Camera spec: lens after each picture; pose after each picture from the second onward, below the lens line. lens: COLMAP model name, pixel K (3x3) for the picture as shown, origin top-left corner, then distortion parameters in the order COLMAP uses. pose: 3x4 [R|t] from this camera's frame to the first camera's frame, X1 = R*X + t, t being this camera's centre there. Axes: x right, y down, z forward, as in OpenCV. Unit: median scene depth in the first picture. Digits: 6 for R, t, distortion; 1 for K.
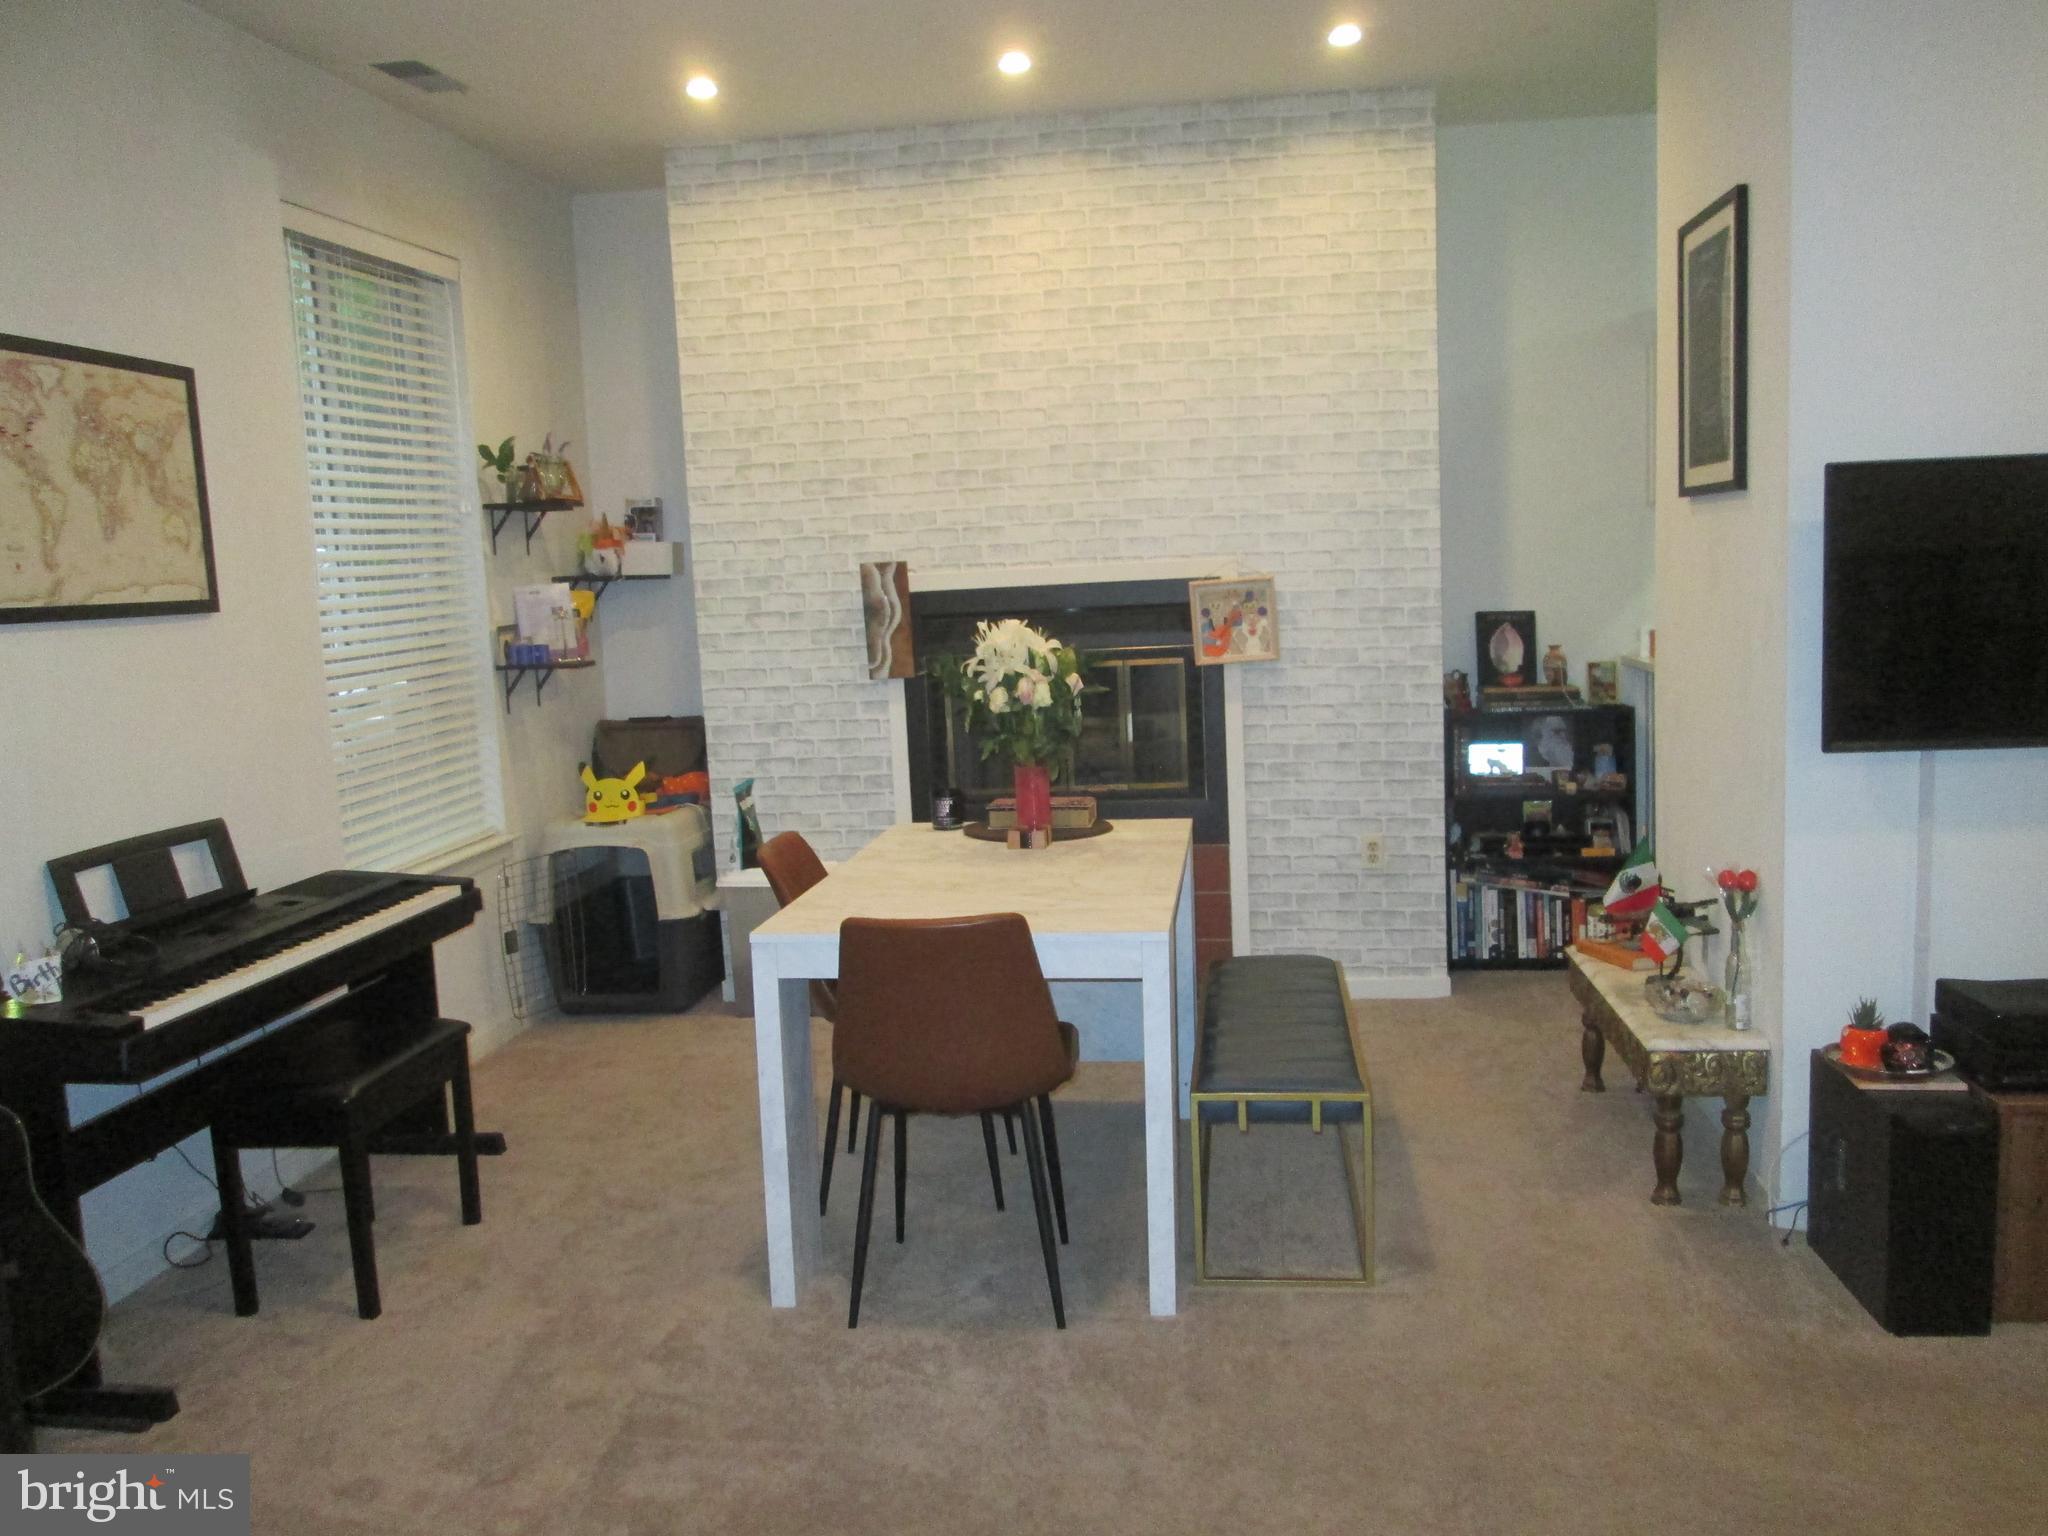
lens RADIAL K [[1679.6, 0, 981.4], [0, 1679.6, 784.3], [0, 0, 1]] dist [-0.072963, 0.046503]
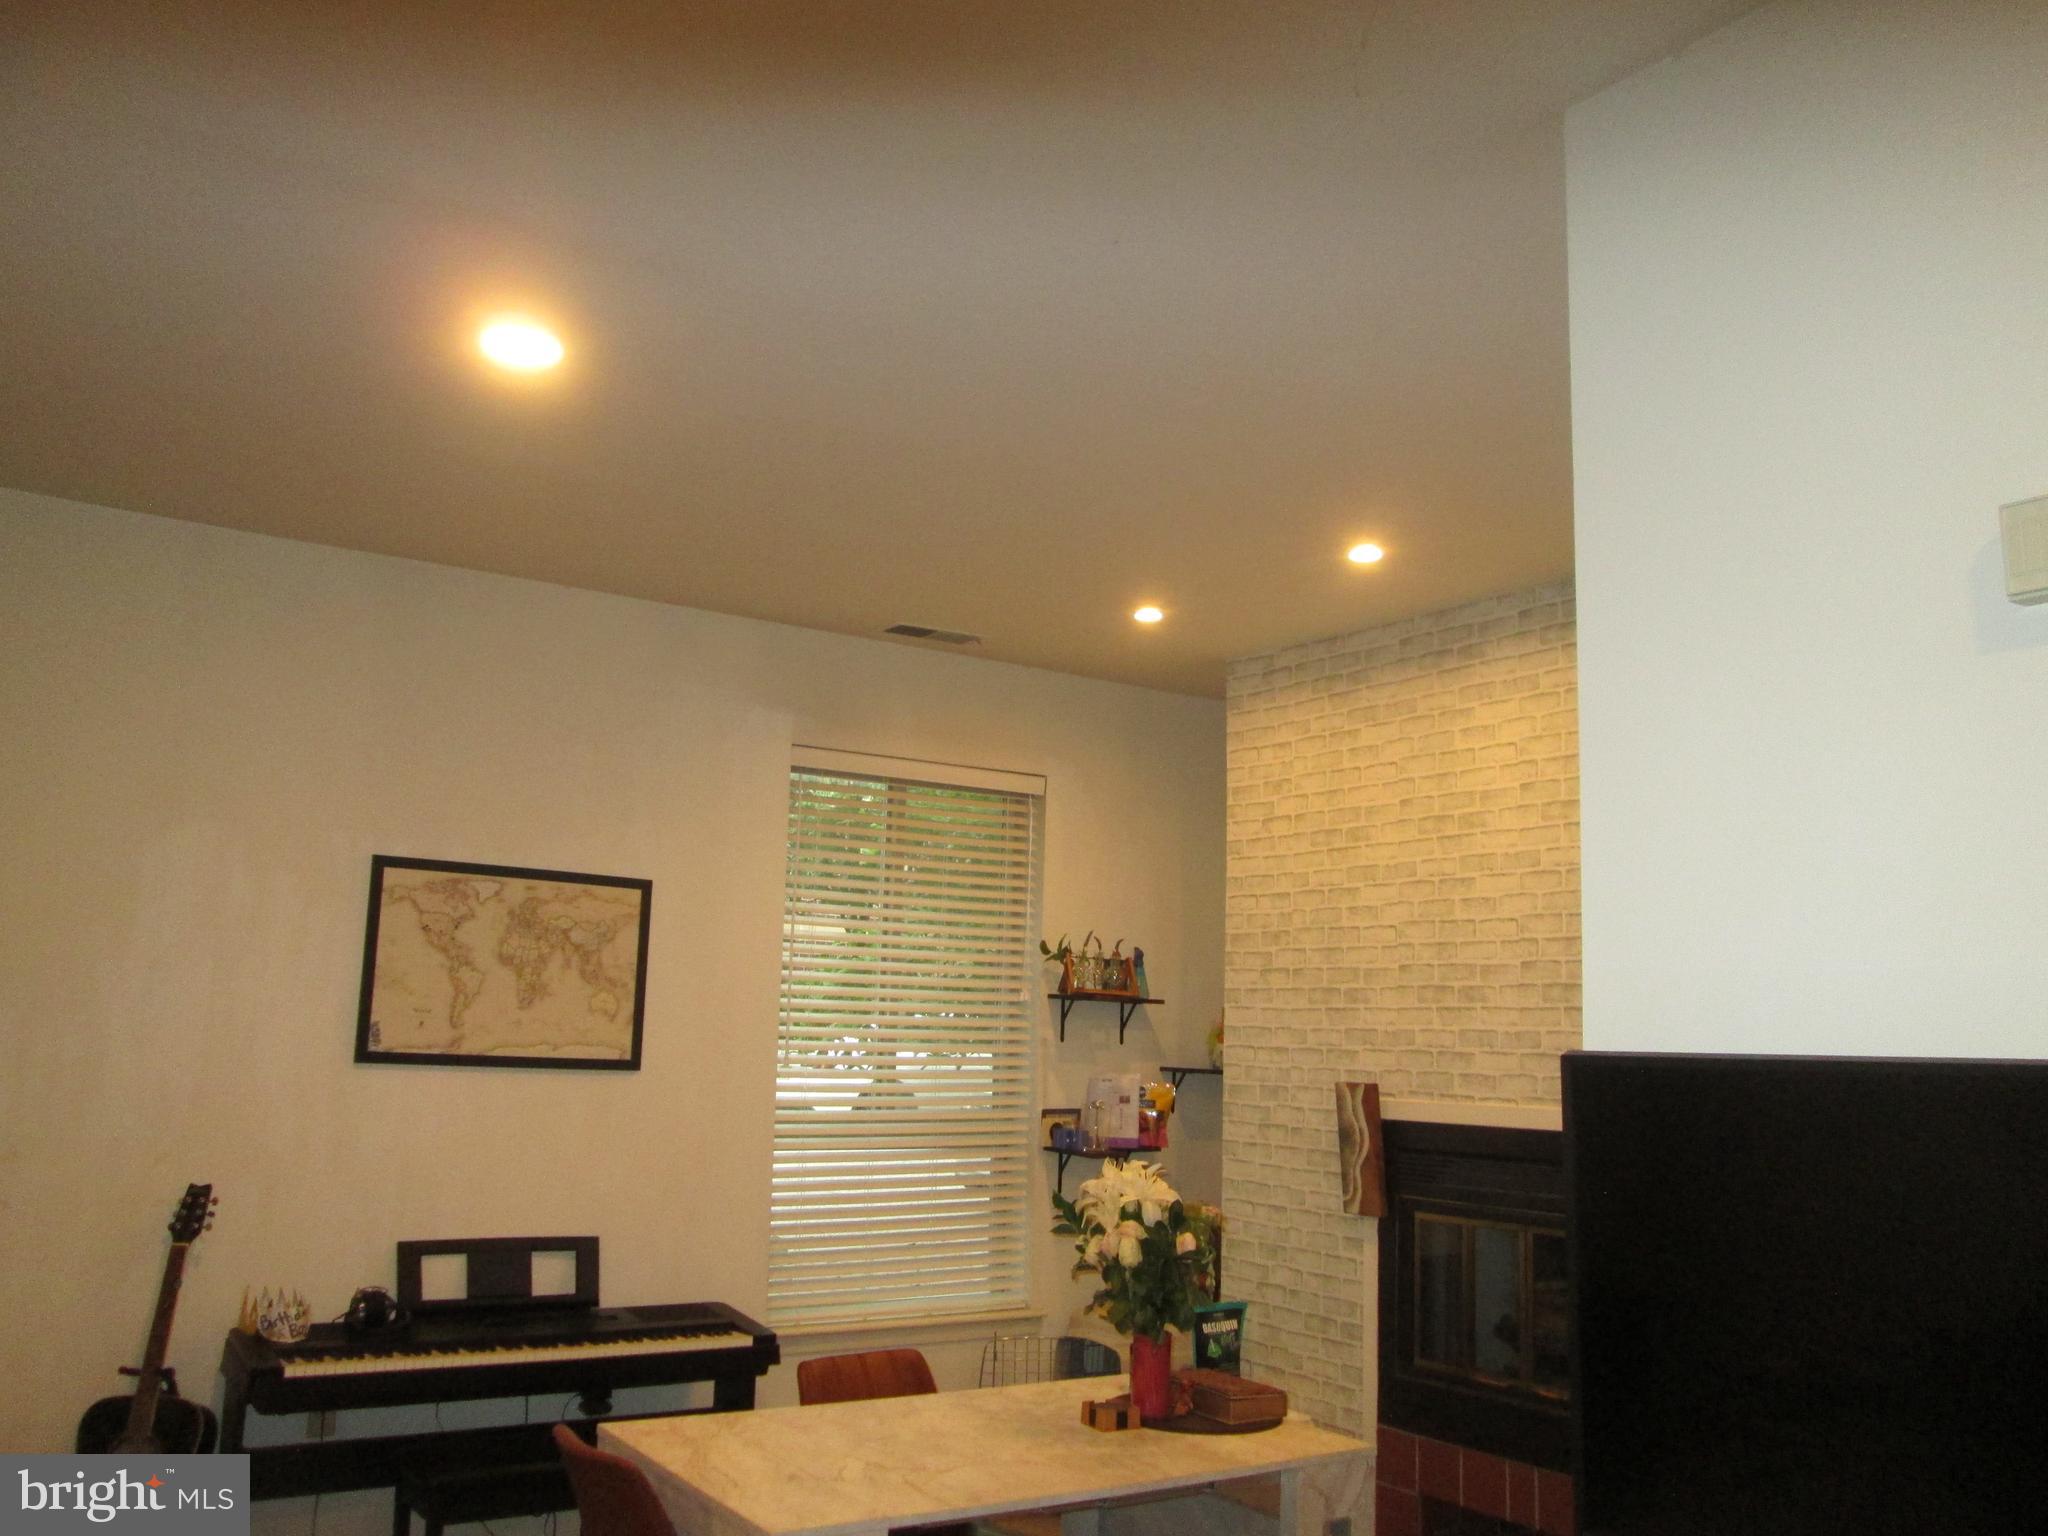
lens RADIAL K [[1679.6, 0, 1000.8], [0, 1679.6, 756.5], [0, 0, 1]] dist [-0.072963, 0.046503]
pose [[0.668841, -0.052192, -0.741571, 0.502182], [-0.161984, 0.963332, -0.213897, -0.080121], [0.725543, 0.263186, 0.635862, 0.248716]]
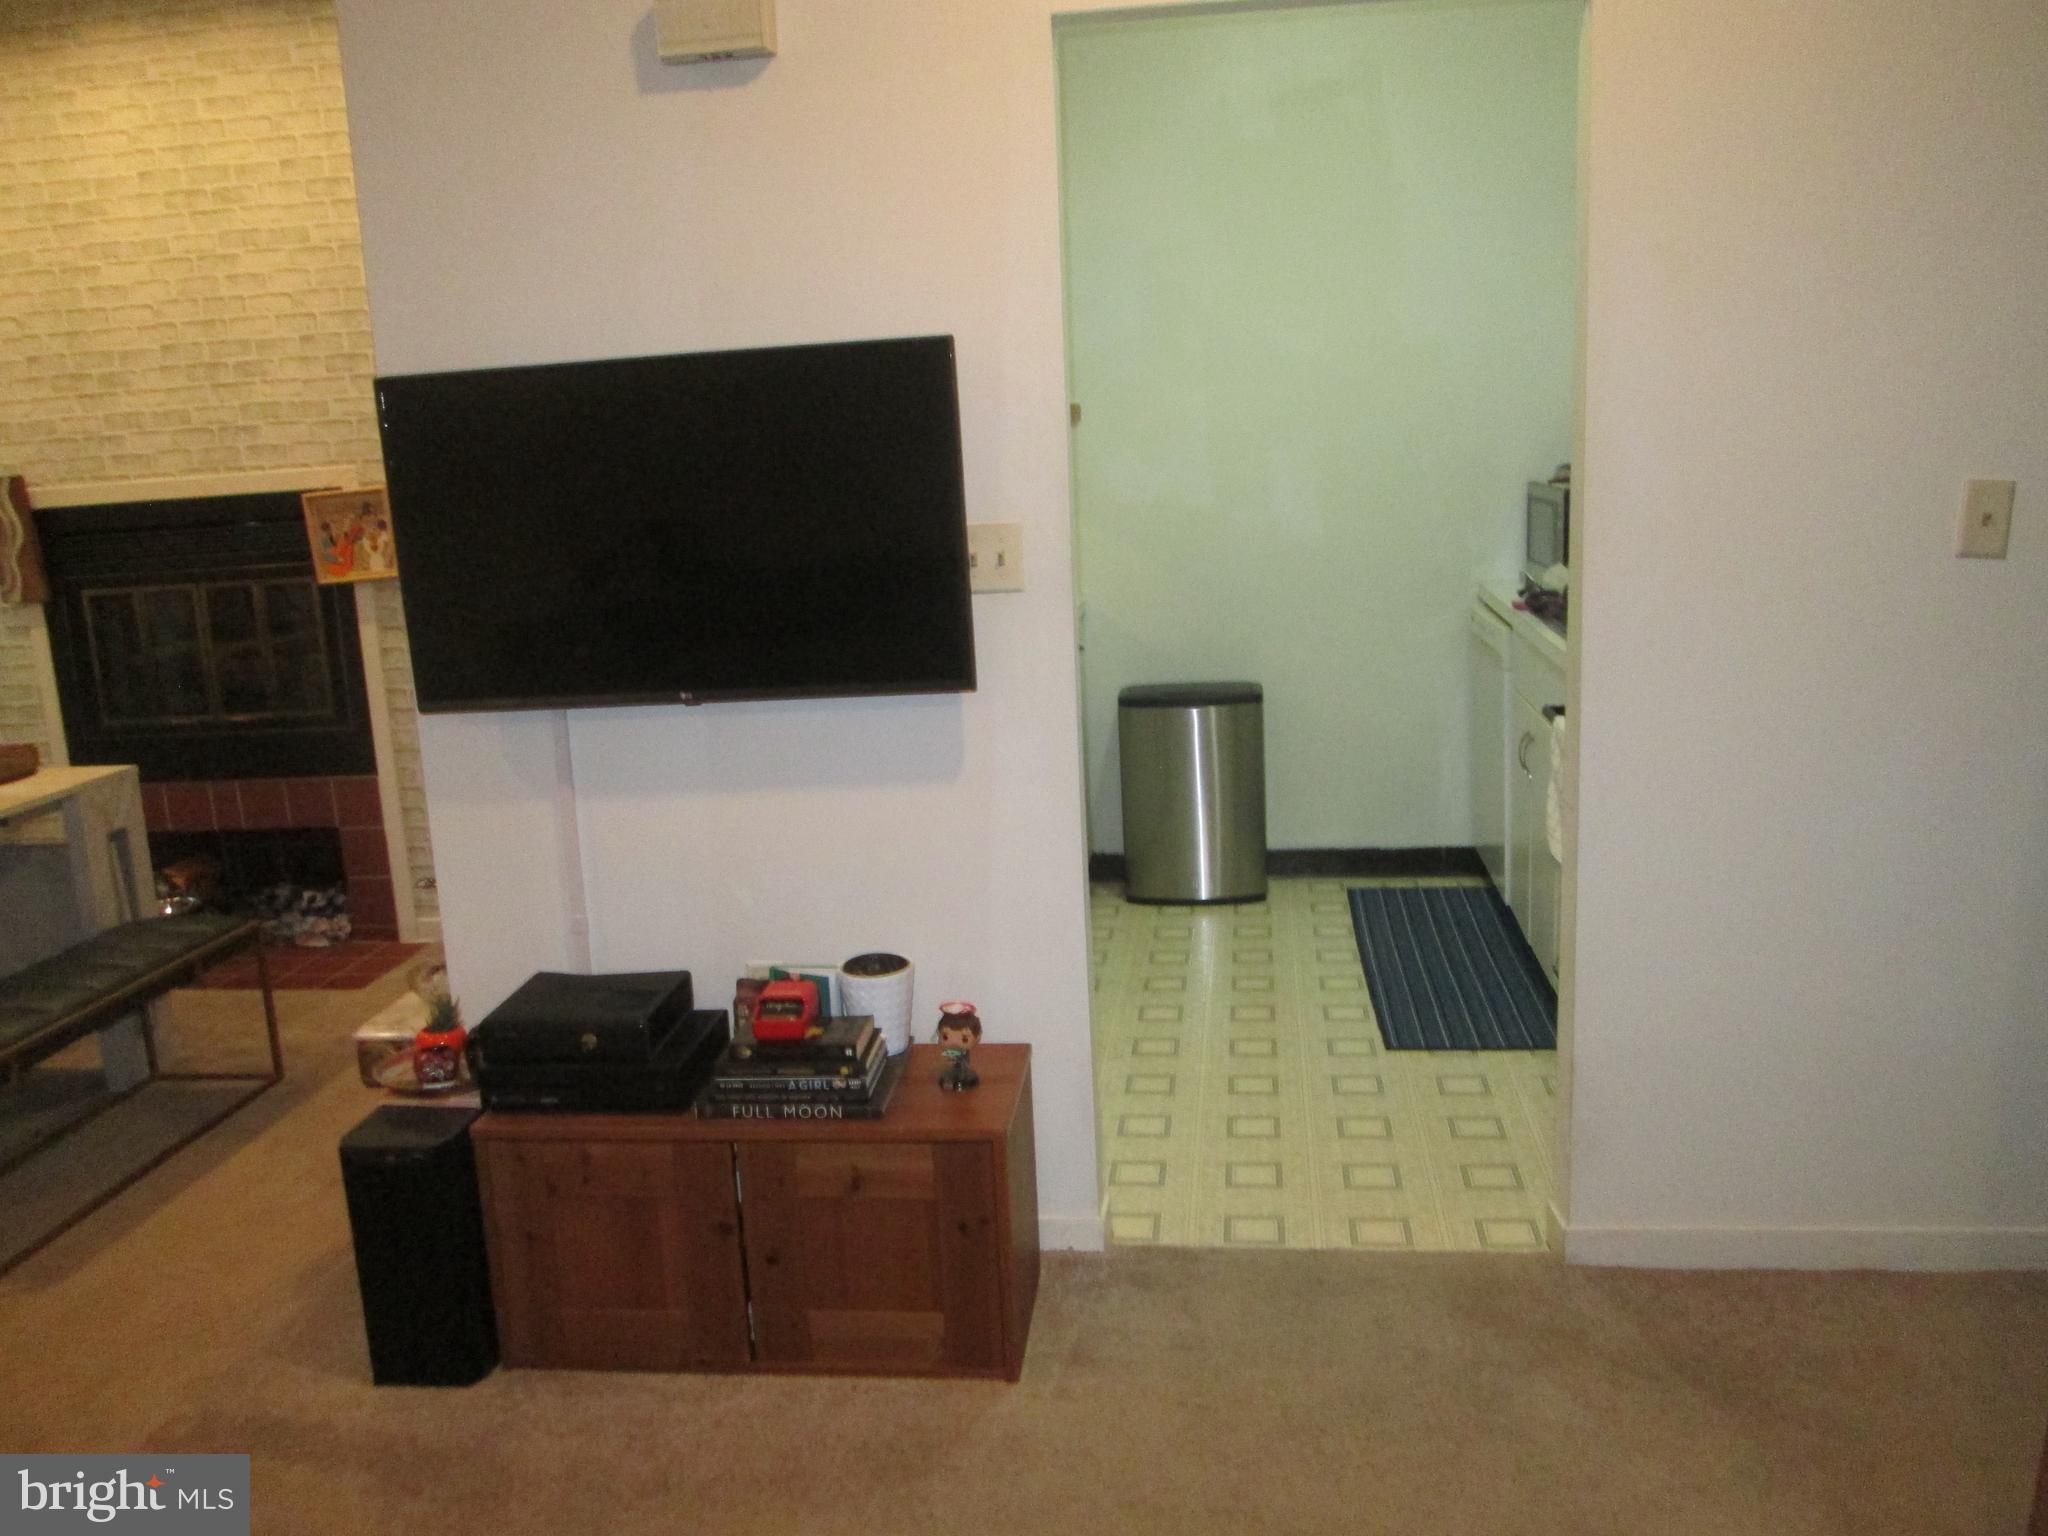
lens RADIAL K [[1679.6, 0, 1033.3], [0, 1679.6, 776.6], [0, 0, 1]] dist [-0.072963, 0.046503]
pose [[0.999445, -0.012875, 0.030730, 0.494060], [0.010556, 0.997167, 0.074479, -0.029489], [-0.031602, -0.074113, 0.996749, 0.069971]]
